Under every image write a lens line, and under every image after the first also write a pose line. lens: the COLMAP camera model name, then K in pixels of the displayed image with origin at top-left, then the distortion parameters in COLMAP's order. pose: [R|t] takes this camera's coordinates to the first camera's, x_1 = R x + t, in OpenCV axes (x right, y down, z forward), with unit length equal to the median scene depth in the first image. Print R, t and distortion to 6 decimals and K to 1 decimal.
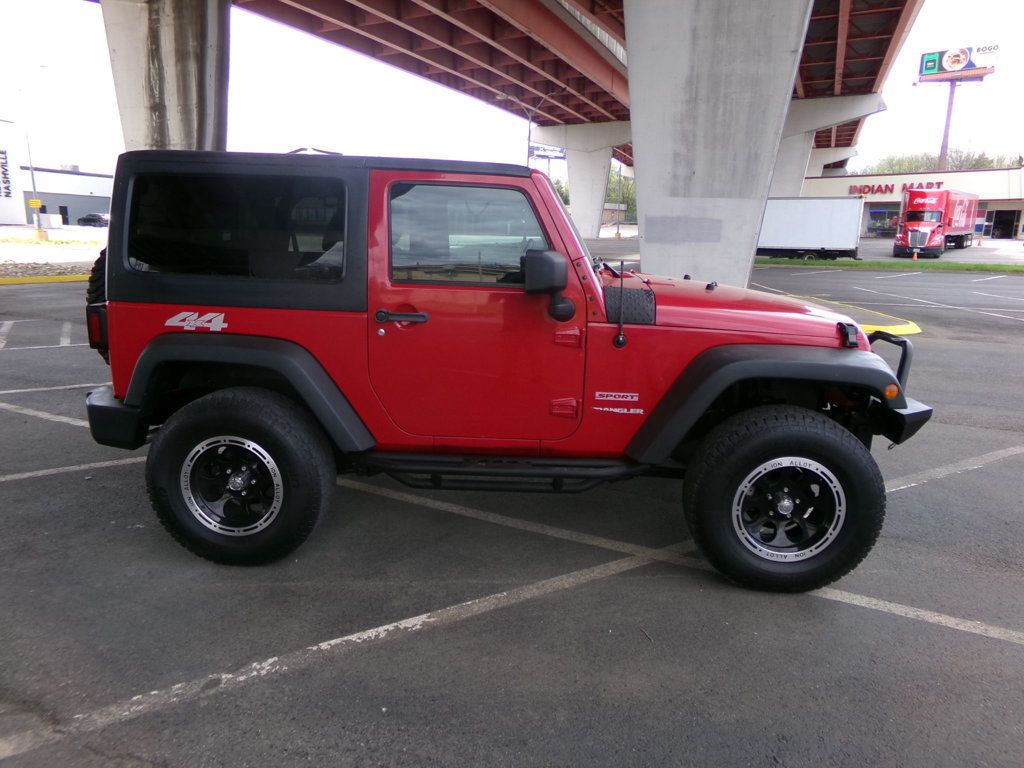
lens RADIAL K [[697.9, 0, 512.0], [0, 697.9, 384.0], [0, 0, 1]] dist [0.003072, 0.002936]
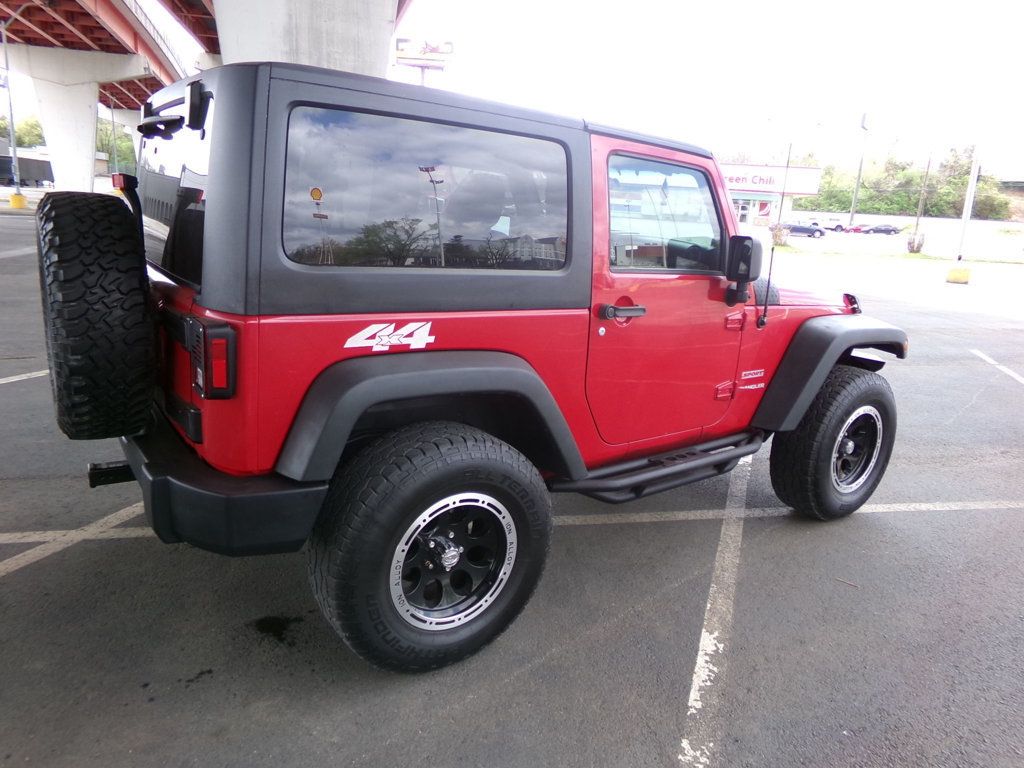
lens RADIAL K [[695.6, 0, 516.2], [0, 695.6, 389.4], [0, 0, 1]] dist [0.006418, 0.004366]
pose [[0.759498, -0.132046, 0.636967, -0.788160], [0.093577, 0.991174, 0.093897, -0.091019], [-0.643744, -0.011709, 0.765151, 0.418620]]
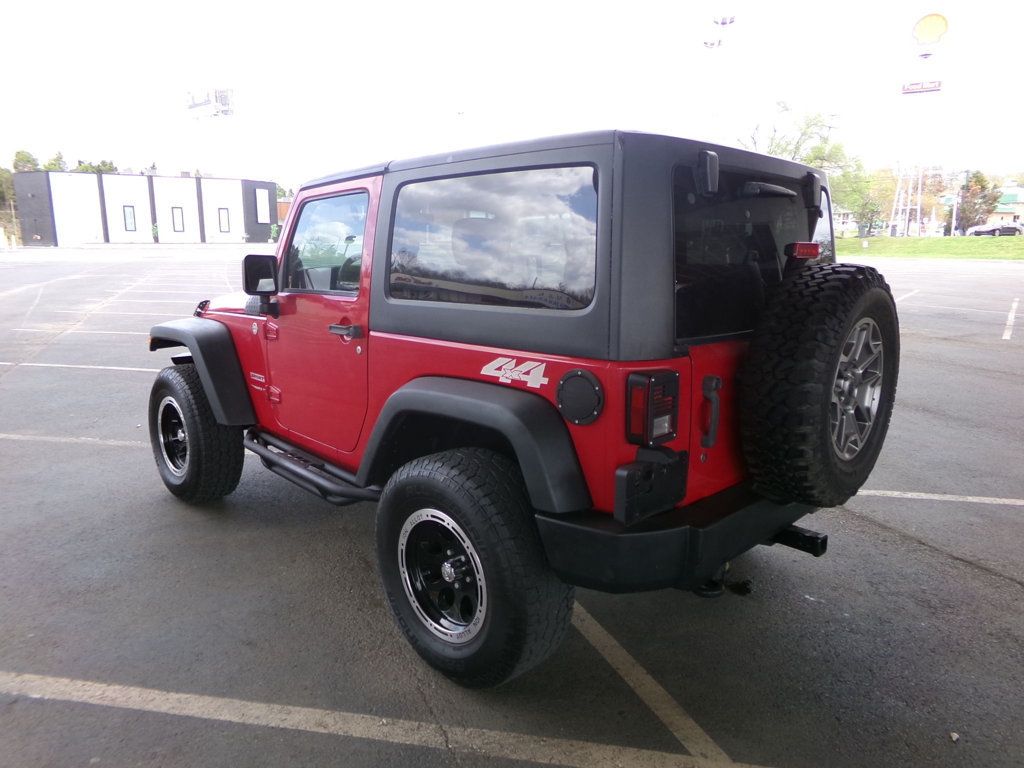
lens RADIAL K [[691.1, 0, 512.0], [0, 691.1, 384.0], [0, 0, 1]] dist [0.022874, 0.001838]
pose [[-0.792314, -0.139480, 0.593956, -0.829875], [0.105759, 0.927381, 0.358858, -0.443755], [-0.600877, 0.347145, -0.720026, 2.033786]]
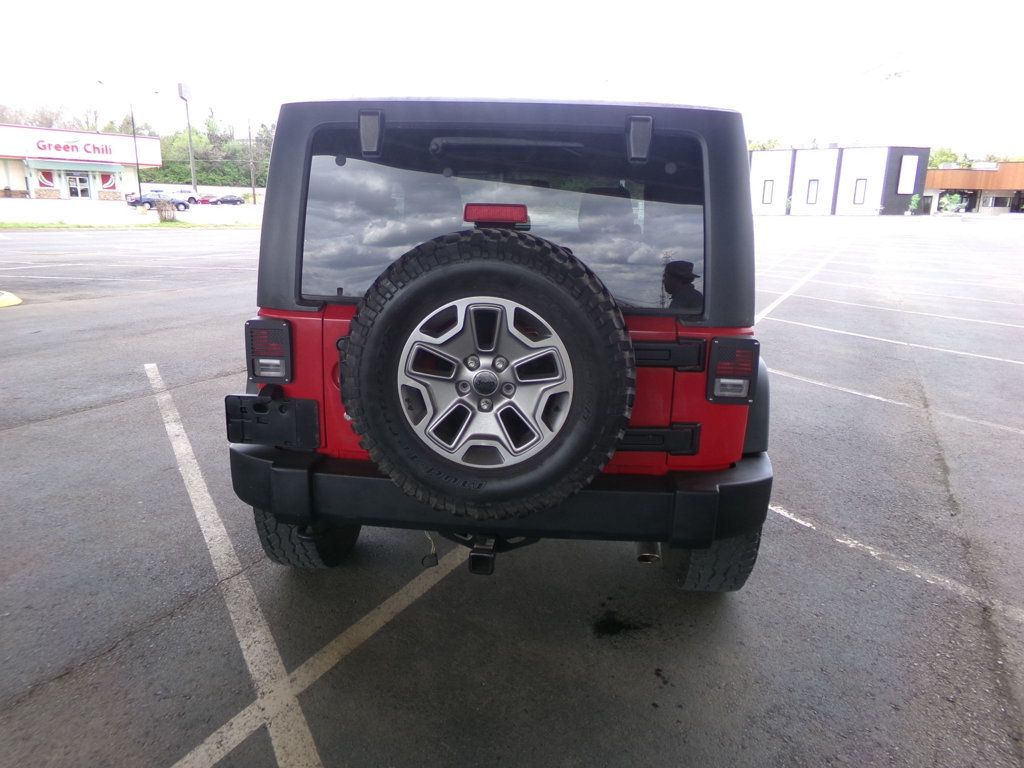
lens RADIAL K [[695.6, 0, 516.2], [0, 695.6, 389.4], [0, 0, 1]] dist [0.006418, 0.004366]
pose [[-0.035441, -0.262669, 0.964235, -1.263133], [0.189818, 0.945508, 0.264544, -0.289293], [-0.981179, 0.192405, 0.016350, 1.261680]]
